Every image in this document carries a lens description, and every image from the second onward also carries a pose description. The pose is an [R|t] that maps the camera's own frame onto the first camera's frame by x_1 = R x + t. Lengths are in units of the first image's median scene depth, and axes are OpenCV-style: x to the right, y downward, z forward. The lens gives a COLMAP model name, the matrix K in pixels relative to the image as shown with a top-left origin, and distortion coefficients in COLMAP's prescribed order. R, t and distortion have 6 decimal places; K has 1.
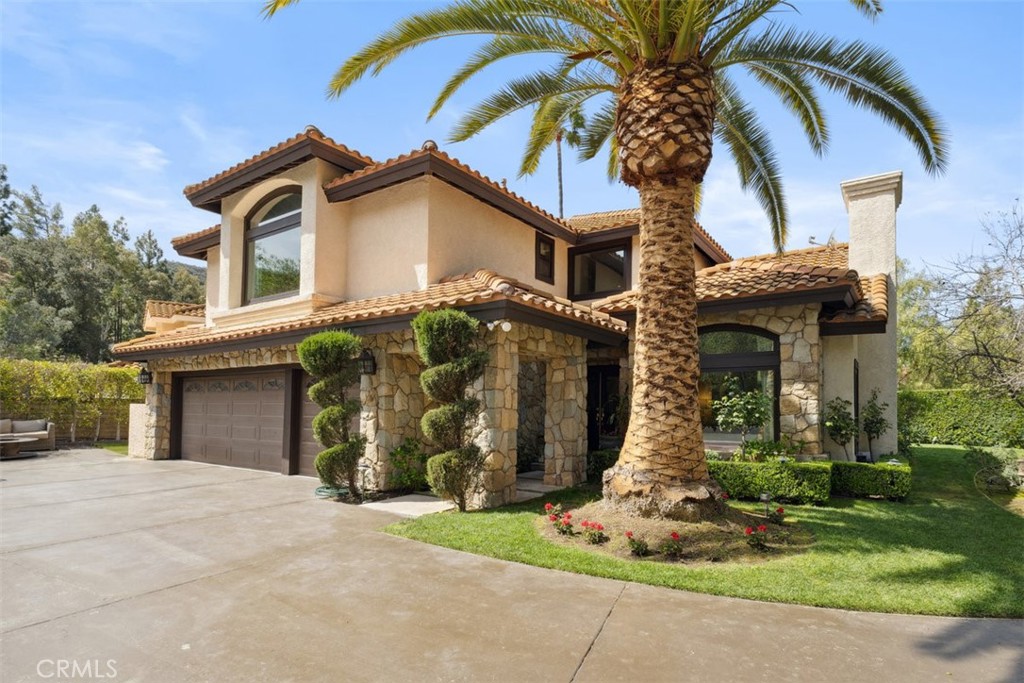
lens RADIAL K [[537.6, 0, 511.7], [0, 537.6, 393.5], [0, 0, 1]] dist [-0.001480, -0.000081]
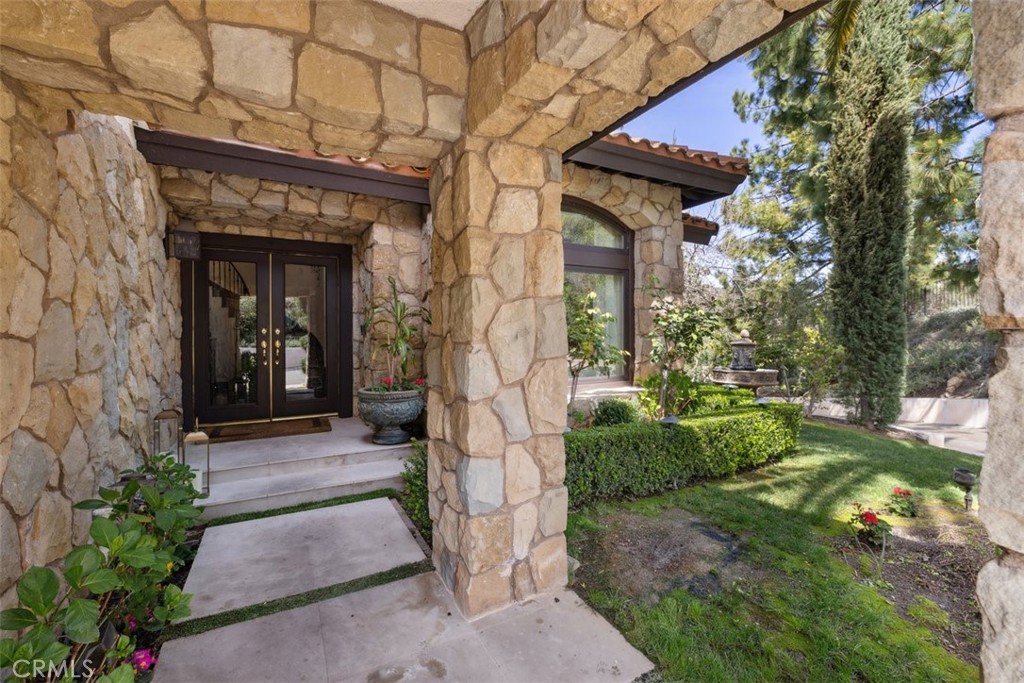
lens RADIAL K [[441.1, 0, 512.7], [0, 441.1, 334.7], [0, 0, 1]] dist [-0.000039, -0.000219]
pose [[0.449230, -0.013519, 0.893314, -0.122434], [-0.019573, 0.999497, 0.024969, 0.026125], [-0.893202, -0.028701, 0.448739, 0.900755]]
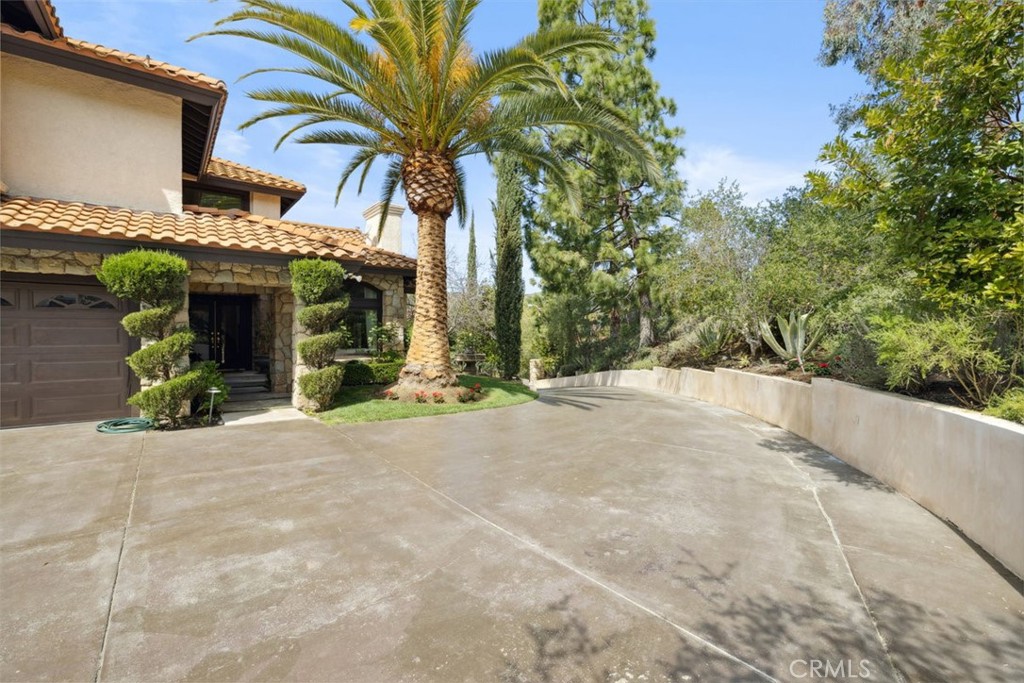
lens RADIAL K [[454.5, 0, 512.0], [0, 454.5, 341.5], [0, 0, 1]] dist [-0.004142, -0.000435]
pose [[0.306352, -0.023367, 0.951631, -0.789374], [-0.025393, 0.999142, 0.032708, -0.002150], [-0.951580, -0.034186, 0.305496, 0.154305]]
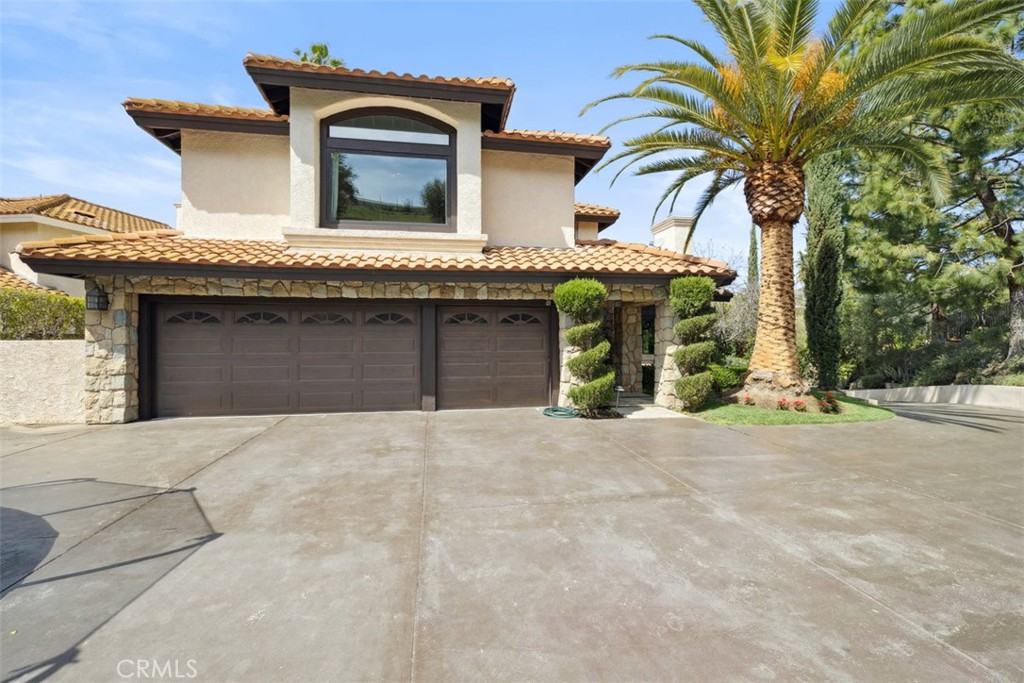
lens RADIAL K [[441.1, 0, 512.7], [0, 441.1, 334.7], [0, 0, 1]] dist [-0.000039, -0.000219]
pose [[0.707407, -0.003375, 0.706798, -1.014388], [-0.013858, 0.999730, 0.018643, -0.007777], [-0.706670, -0.022983, 0.707169, 0.370378]]
